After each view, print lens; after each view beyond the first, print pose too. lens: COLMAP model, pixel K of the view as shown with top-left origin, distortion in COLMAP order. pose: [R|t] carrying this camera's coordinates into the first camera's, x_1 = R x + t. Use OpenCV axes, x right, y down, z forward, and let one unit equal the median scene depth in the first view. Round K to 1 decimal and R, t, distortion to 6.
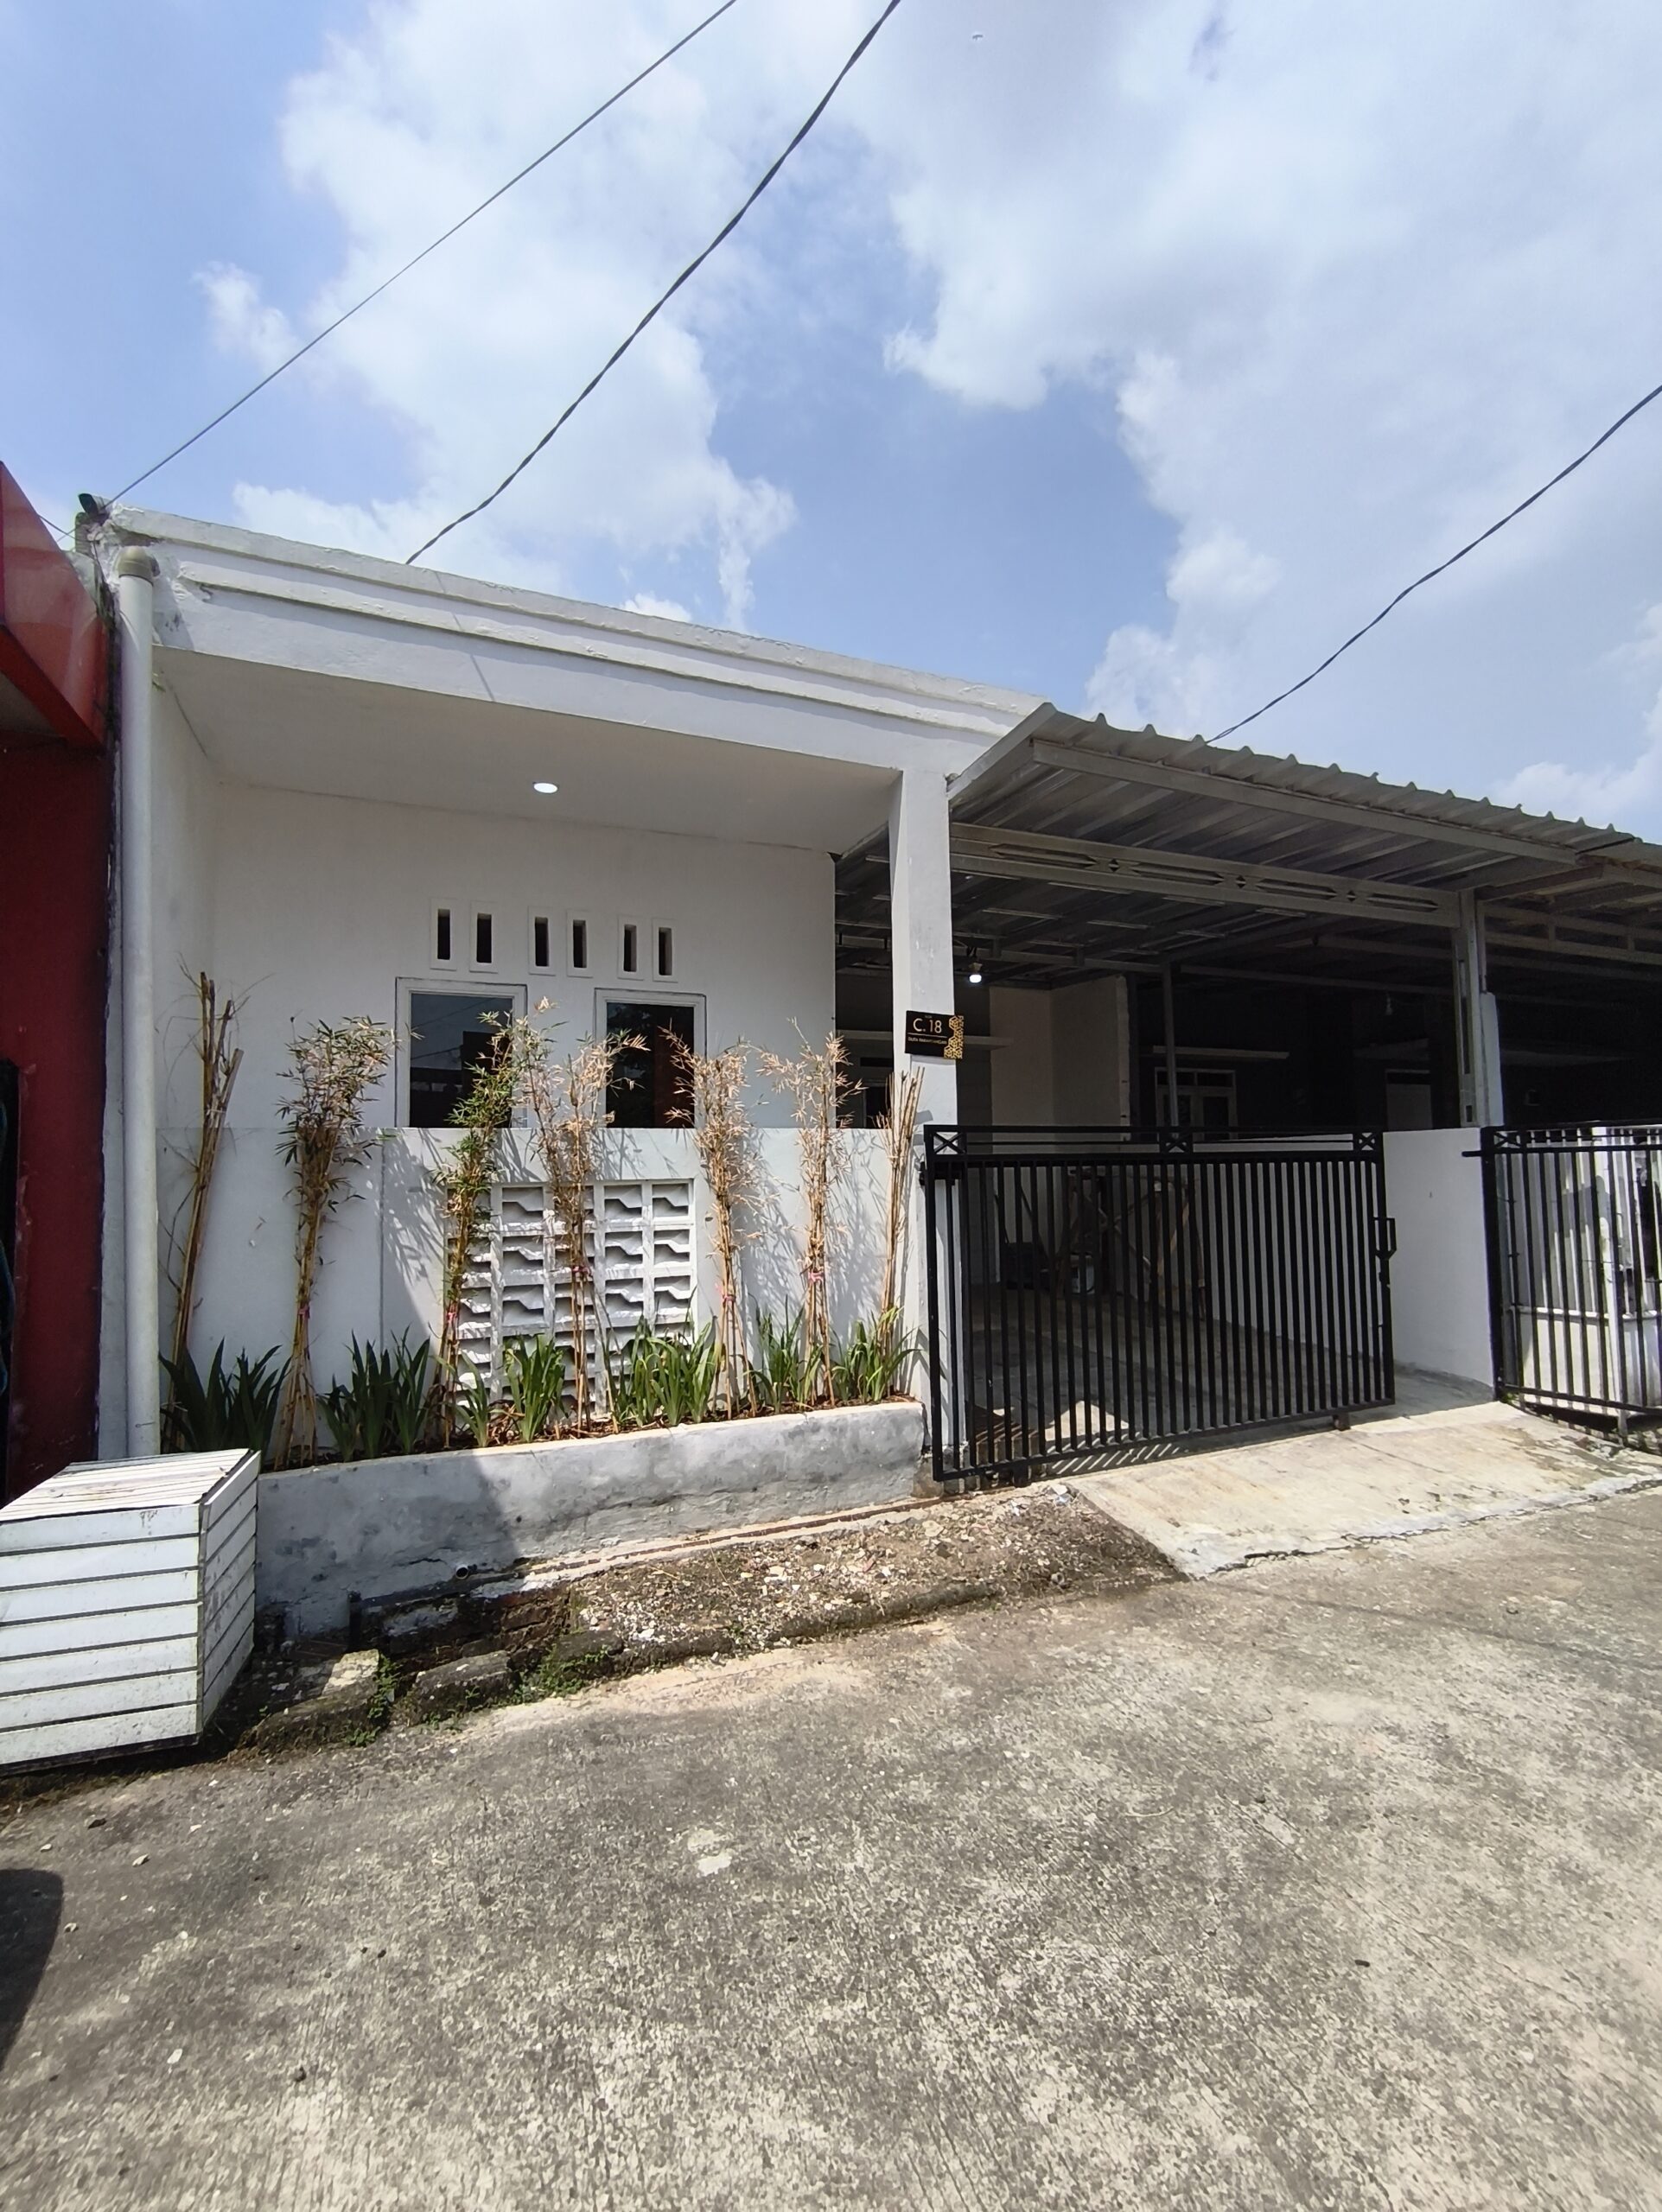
lens RADIAL K [[1037.1, 0, 868.5], [0, 1037.1, 1093.6], [0, 0, 1]] dist [0.001945, 0.000800]
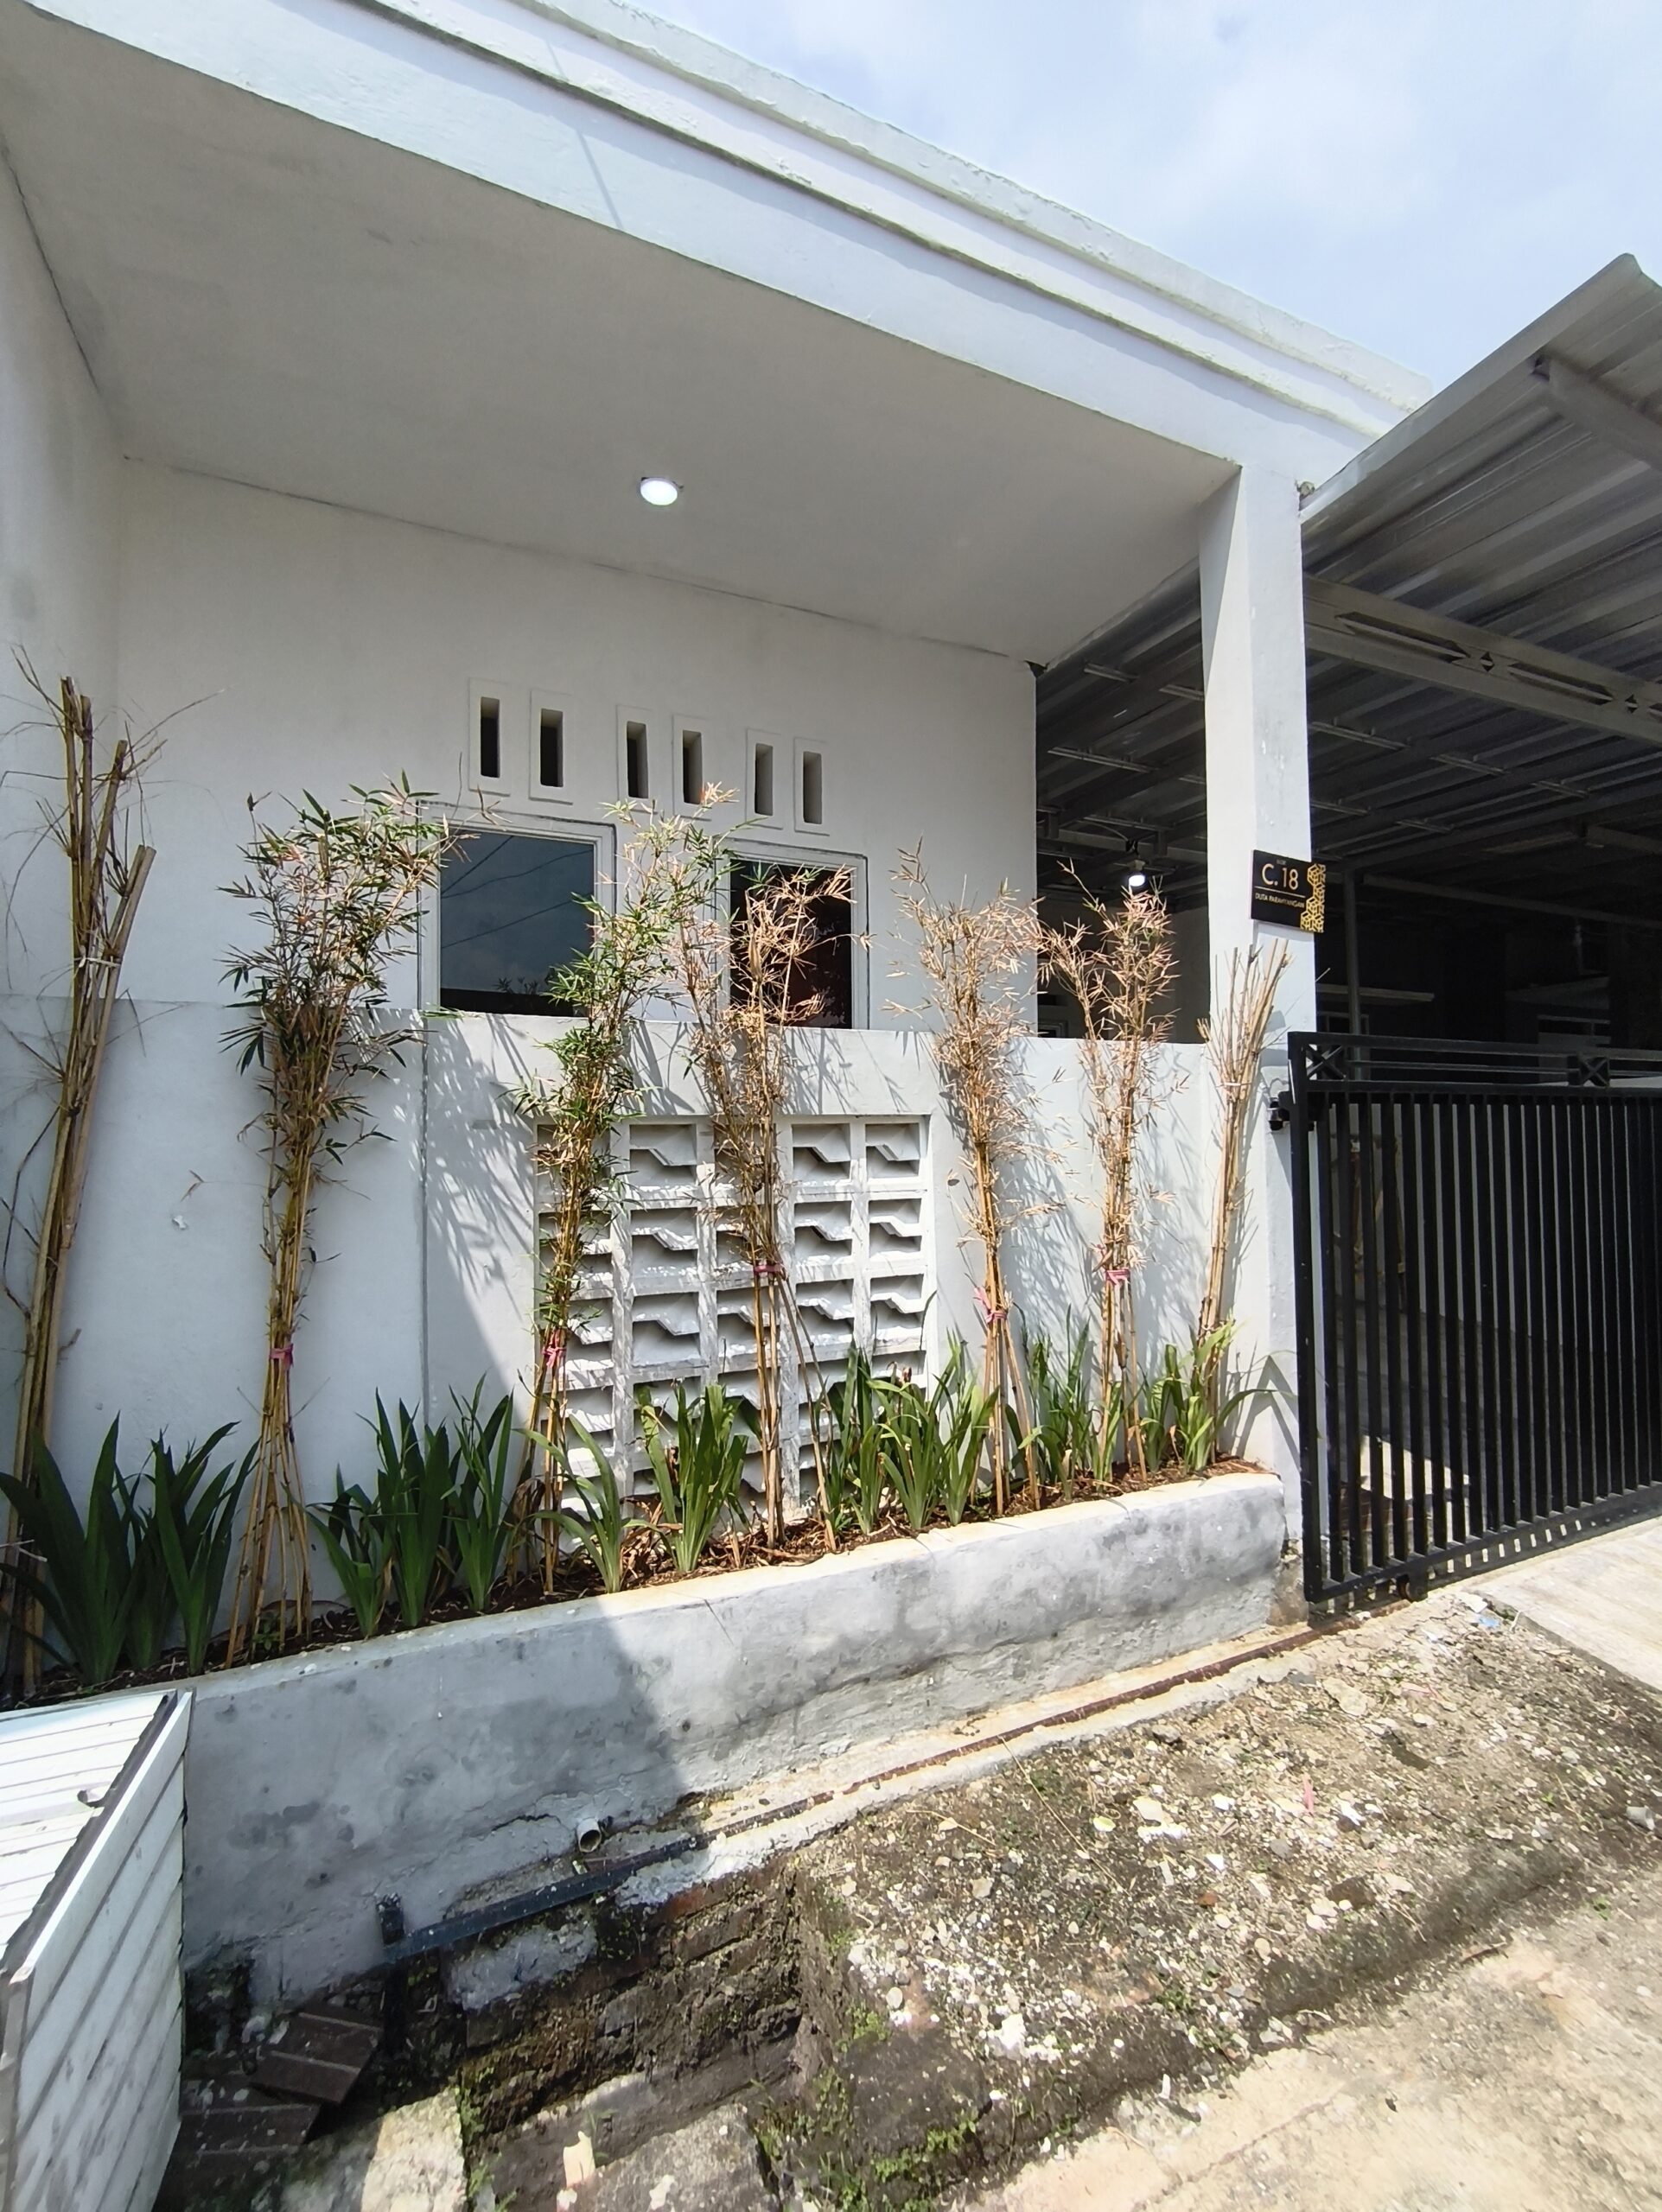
lens RADIAL K [[973.9, 0, 831.0], [0, 973.9, 1106.0], [0, 0, 1]] dist [-0.001075, 0.004671]
pose [[0.999503, 0.006619, 0.030818, -0.260908], [-0.007705, 0.999349, 0.035249, 0.061453], [-0.030564, -0.035469, 0.998903, 0.465768]]
